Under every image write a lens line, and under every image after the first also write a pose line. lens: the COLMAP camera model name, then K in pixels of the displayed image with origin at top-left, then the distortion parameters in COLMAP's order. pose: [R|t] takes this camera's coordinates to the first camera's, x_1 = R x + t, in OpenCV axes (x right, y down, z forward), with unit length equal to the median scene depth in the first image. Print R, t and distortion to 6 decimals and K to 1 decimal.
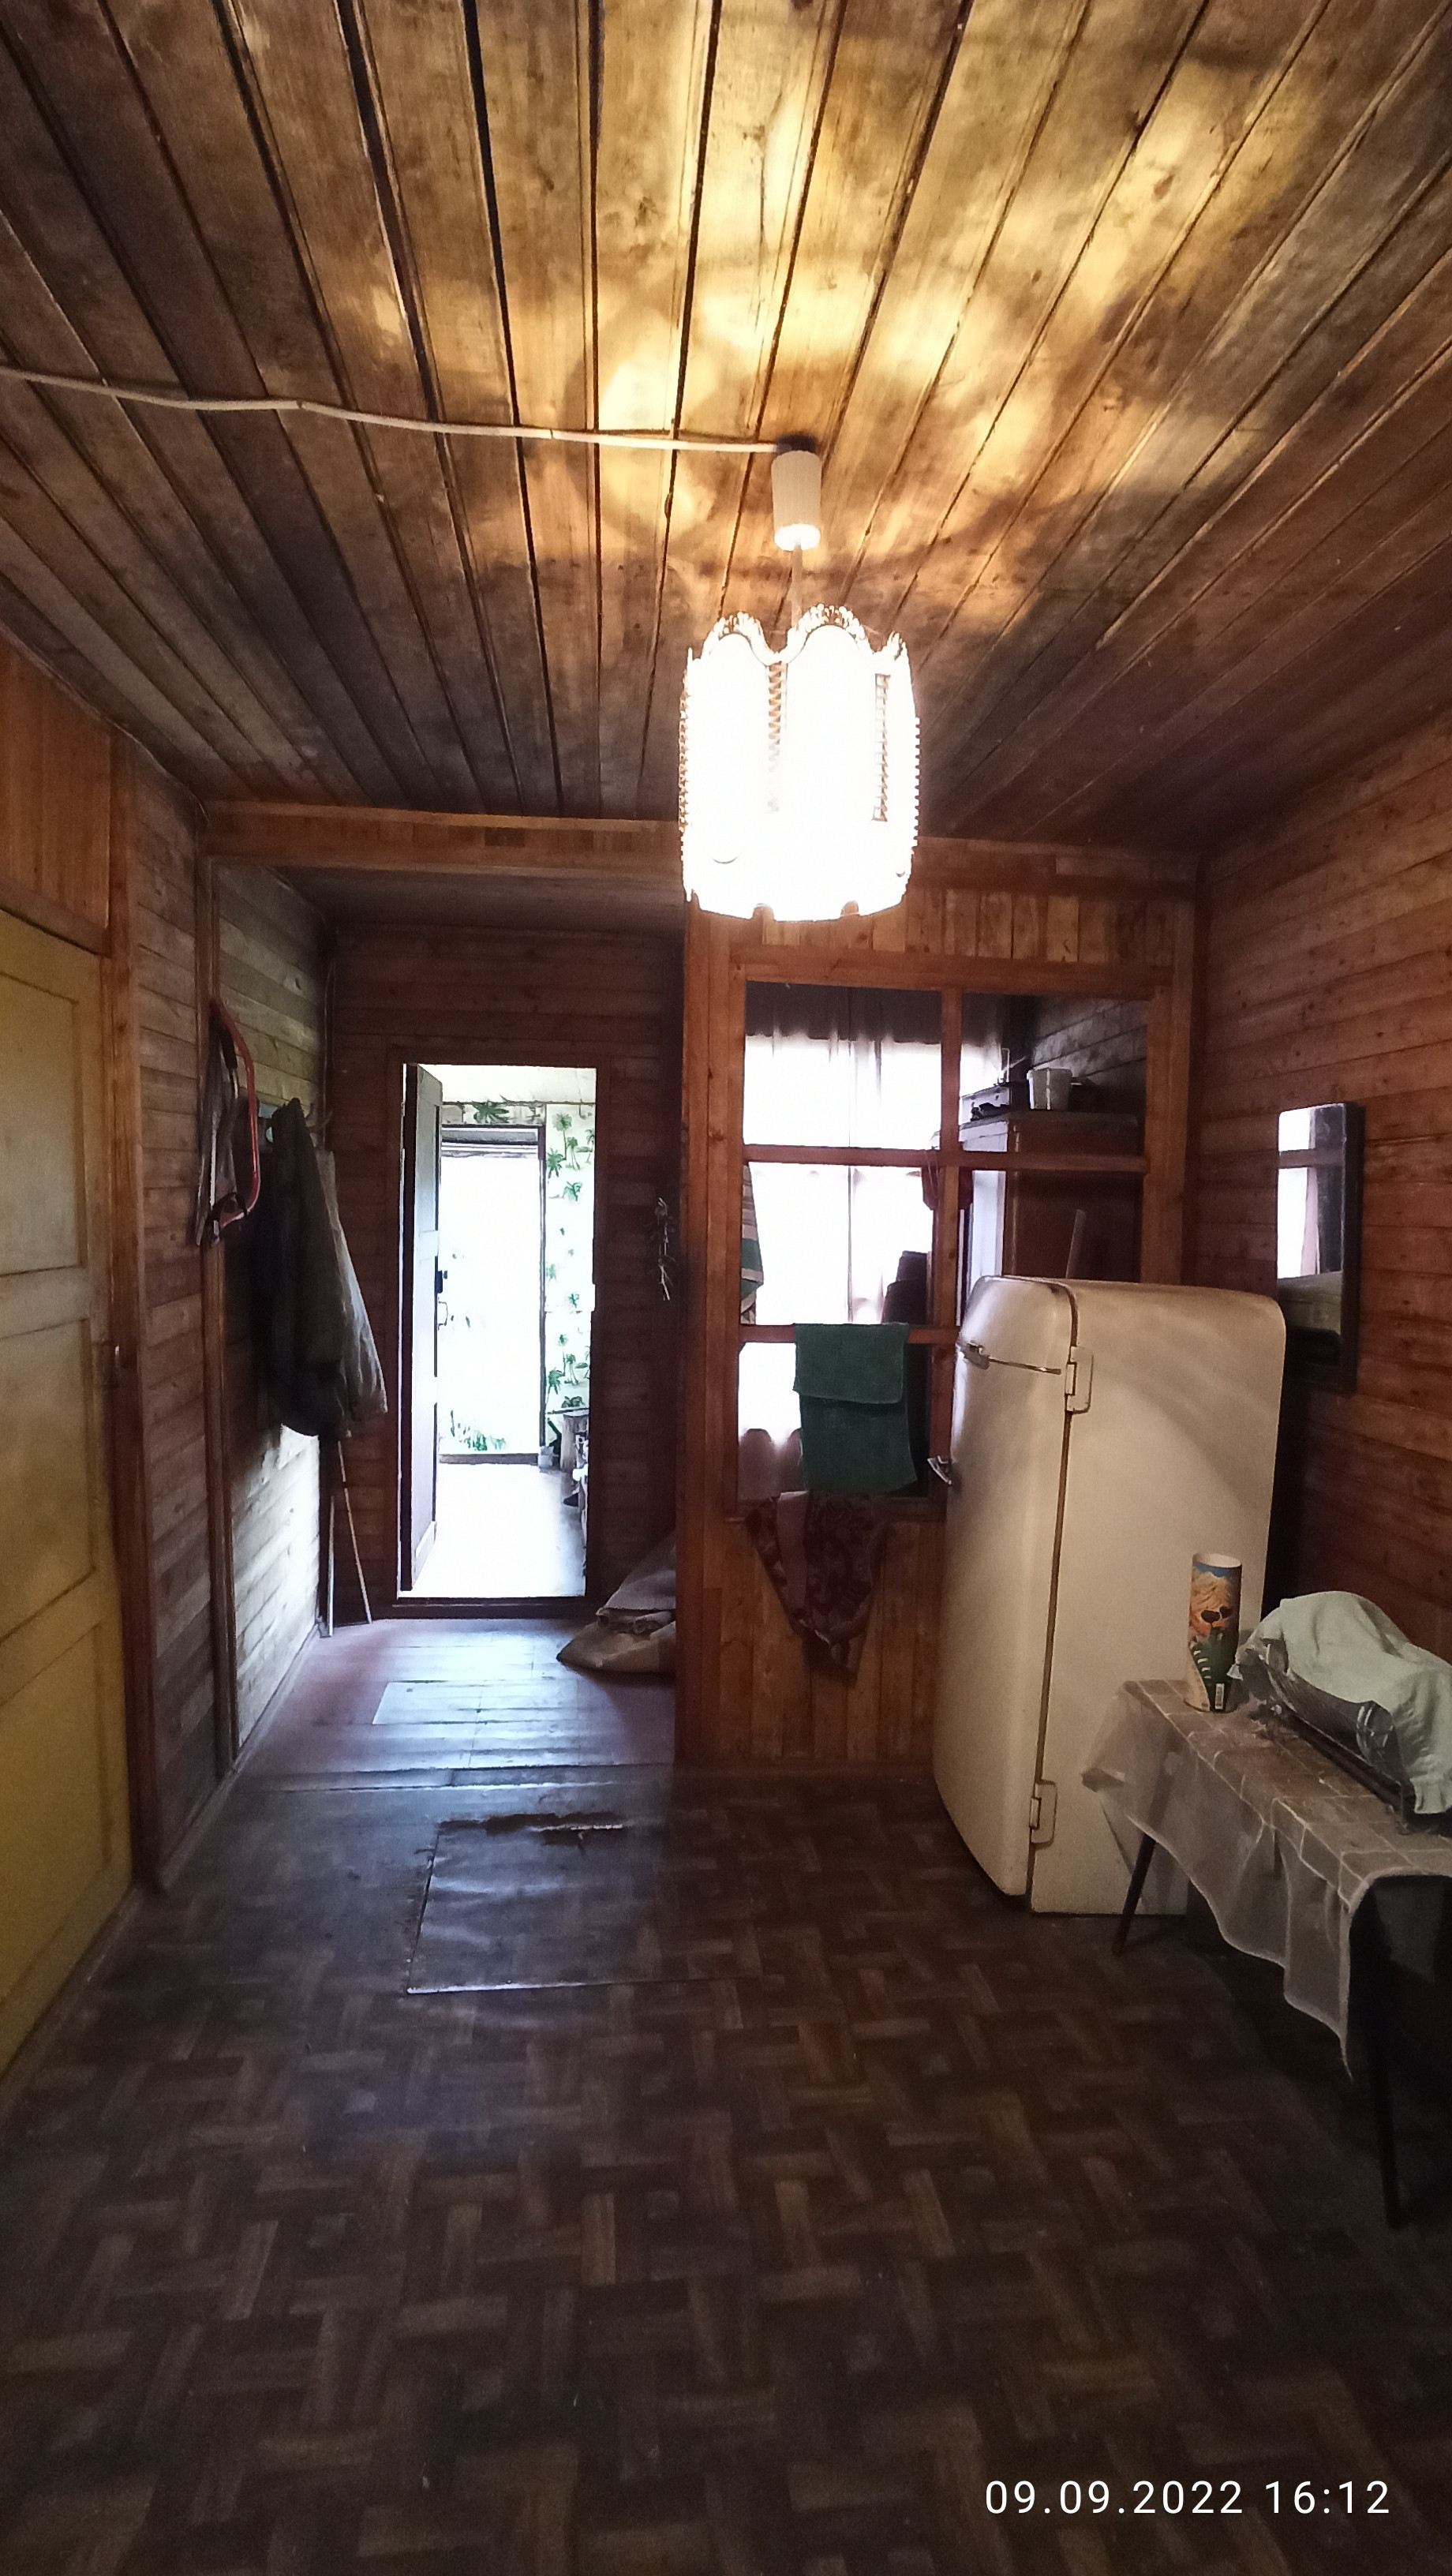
lens RADIAL K [[1166.2, 0, 710.9], [0, 1166.2, 1290.9], [0, 0, 1]] dist [-0.068729, 0.041119]
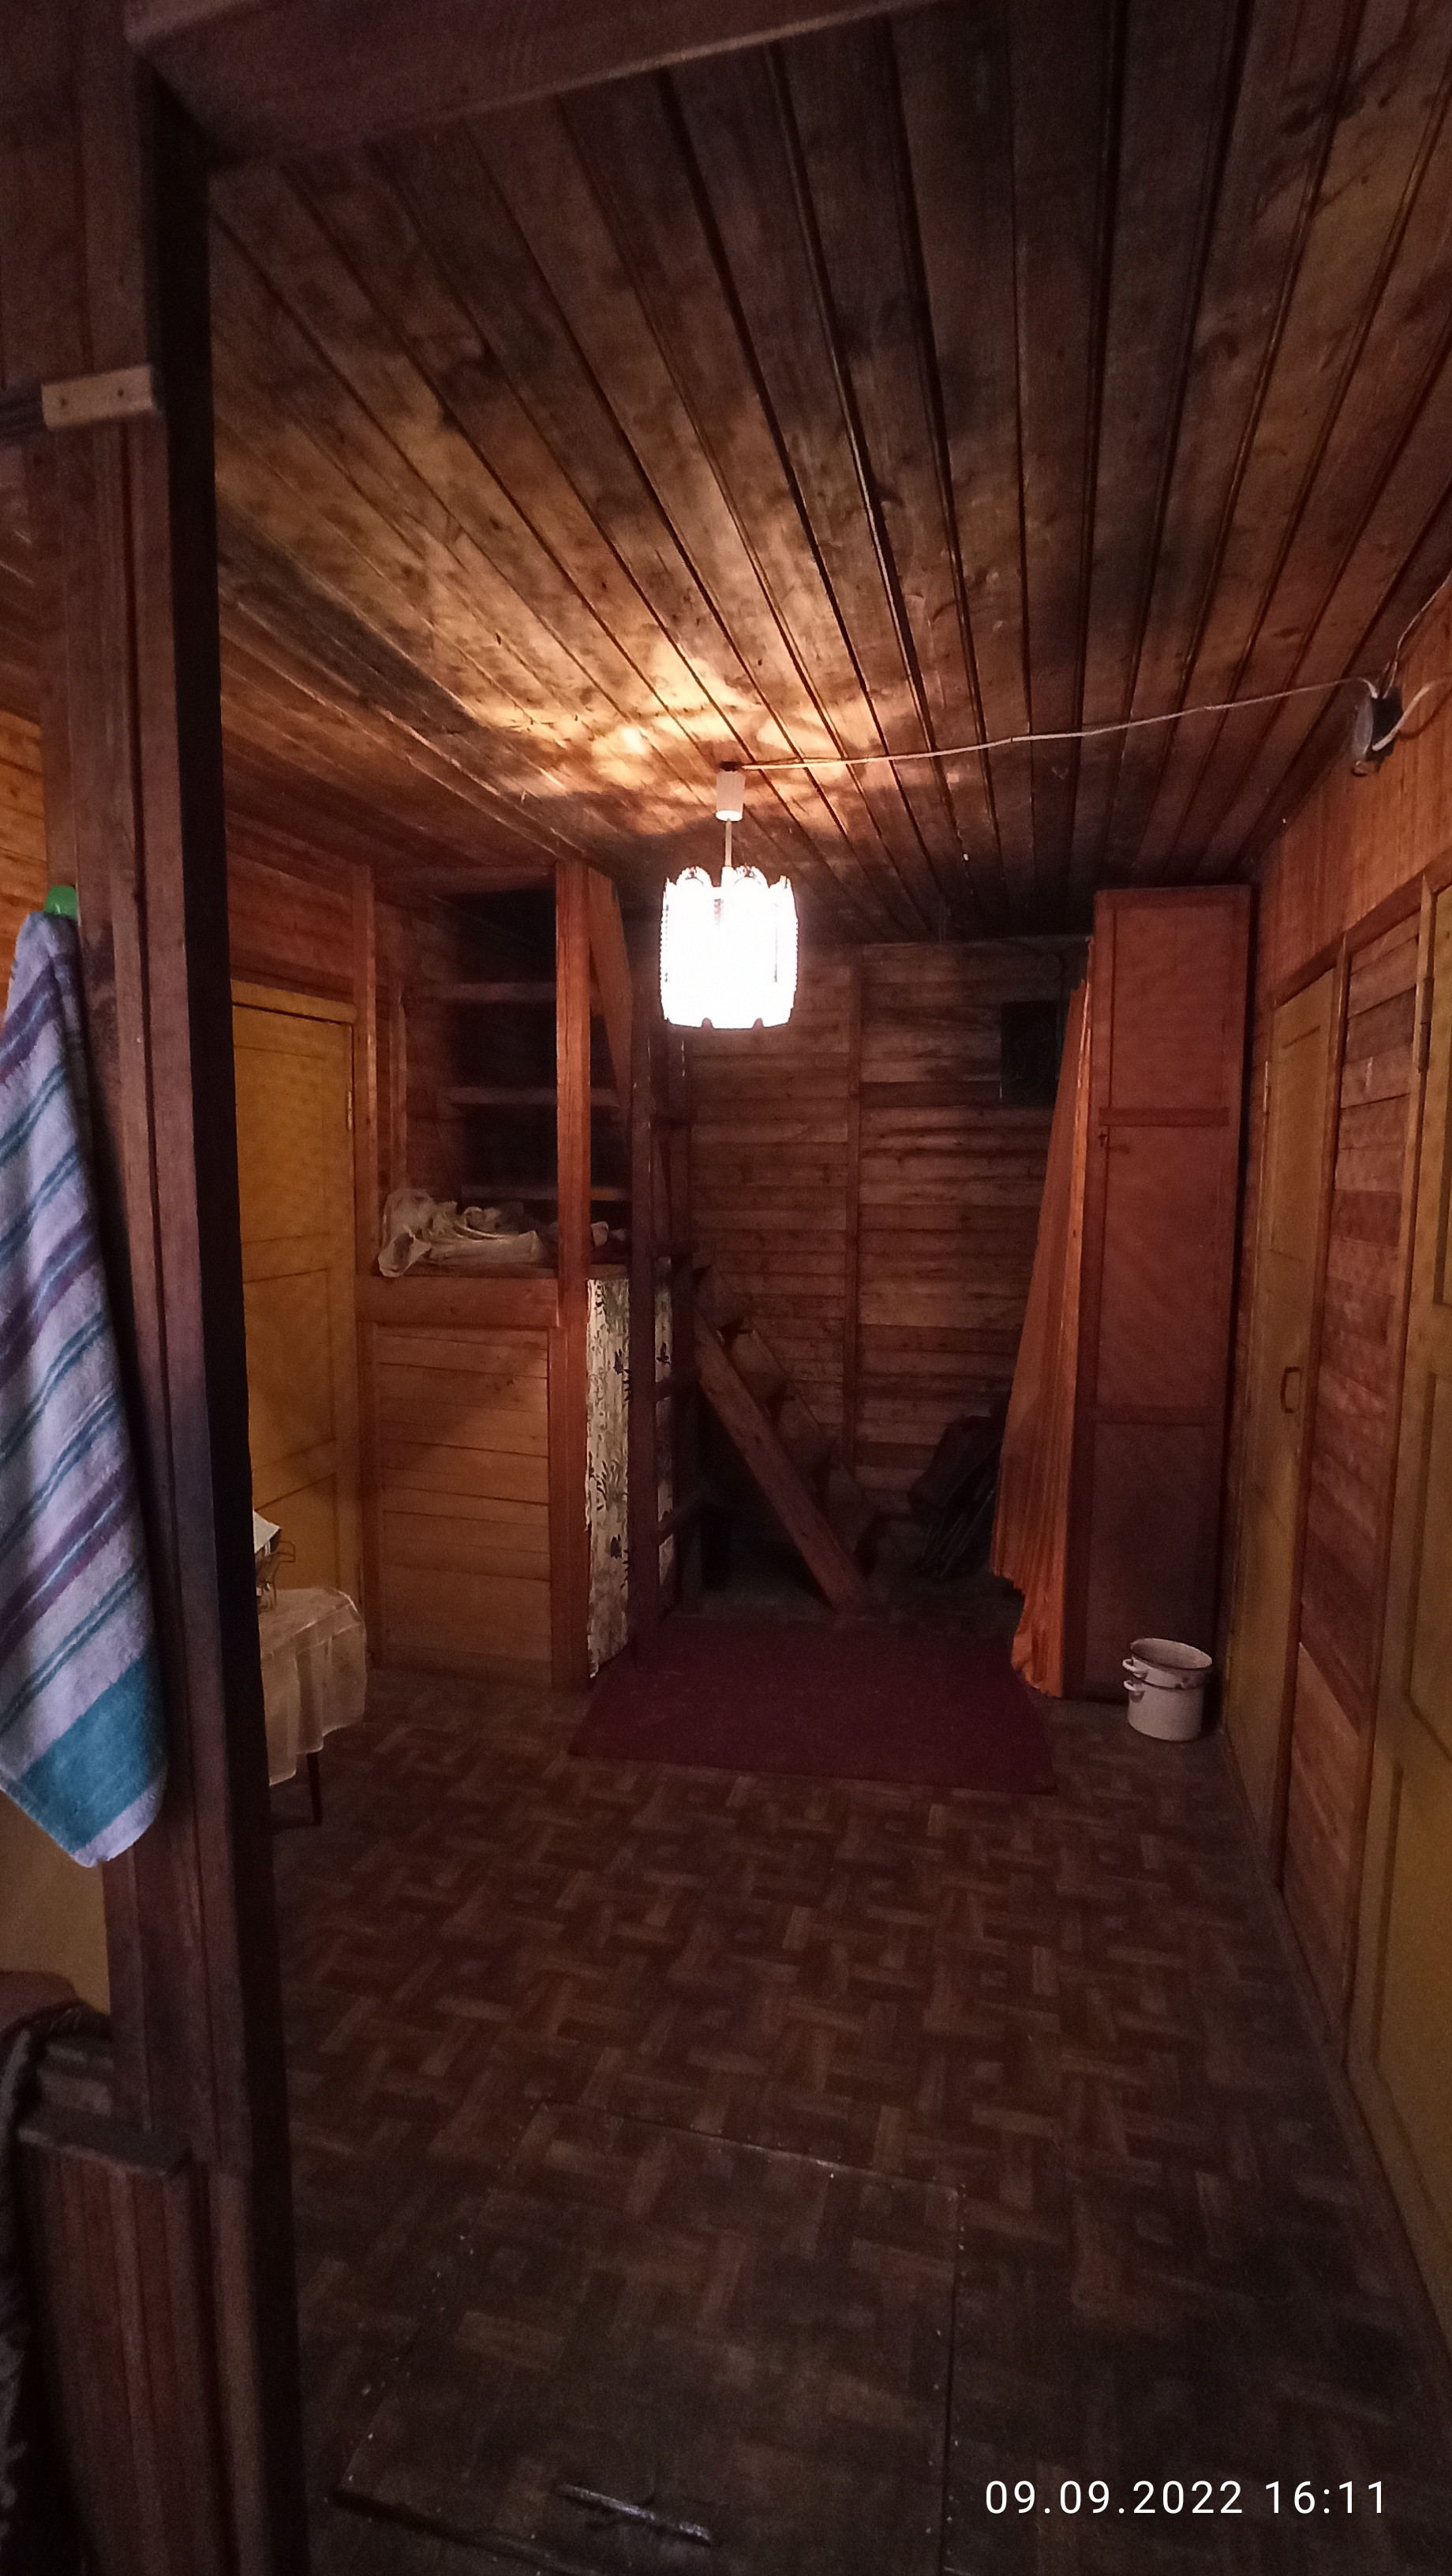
lens RADIAL K [[1166.2, 0, 710.9], [0, 1166.2, 1290.9], [0, 0, 1]] dist [-0.068729, 0.041119]
pose [[-0.931157, -0.055495, 0.360370, -0.428828], [0.006716, 0.985571, 0.169127, -0.177315], [-0.364556, 0.159904, -0.917349, 2.039173]]
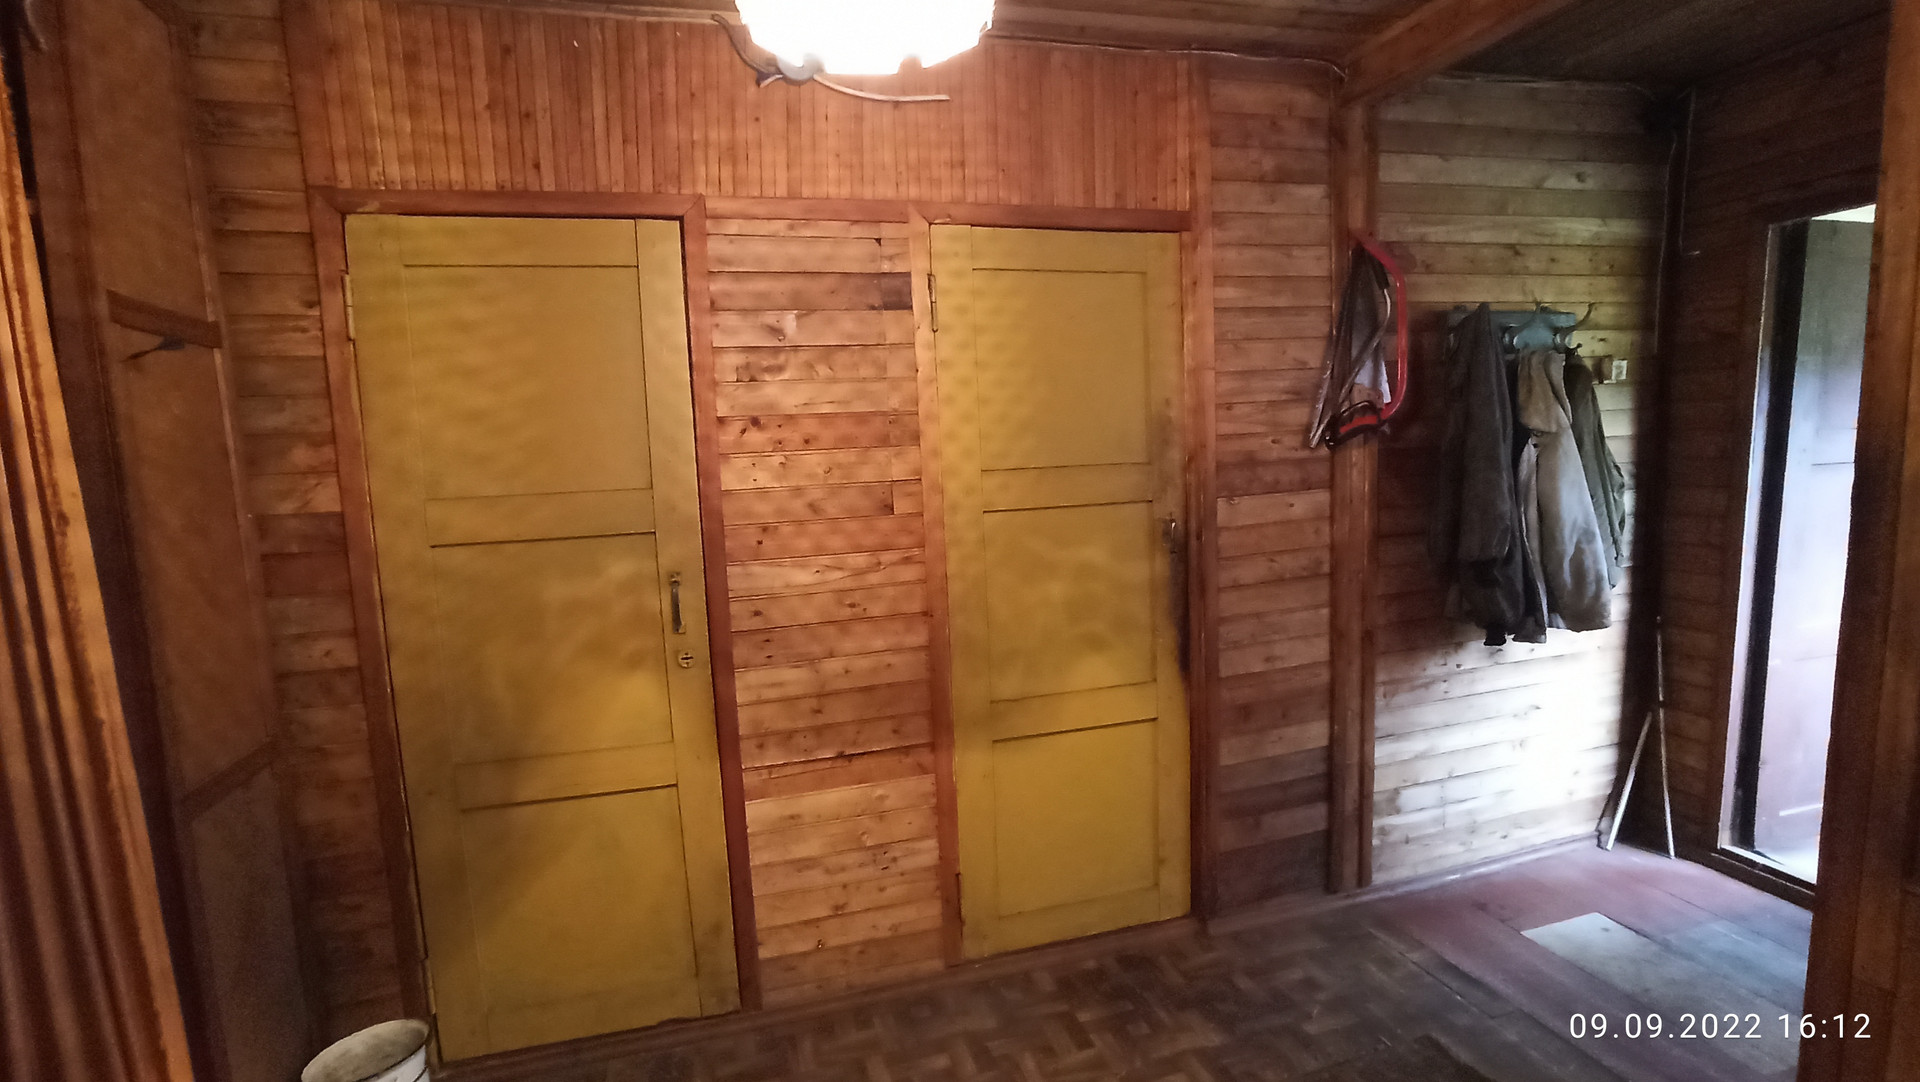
lens RADIAL K [[873.3, 0, 965.7], [0, 873.3, 557.2], [0, 0, 1]] dist [-0.062427, 0.040825]
pose [[0.181288, 0.098070, -0.978528, 0.567045], [-0.027961, 0.995127, 0.094554, -0.002806], [0.983032, 0.010219, 0.183147, 0.721132]]
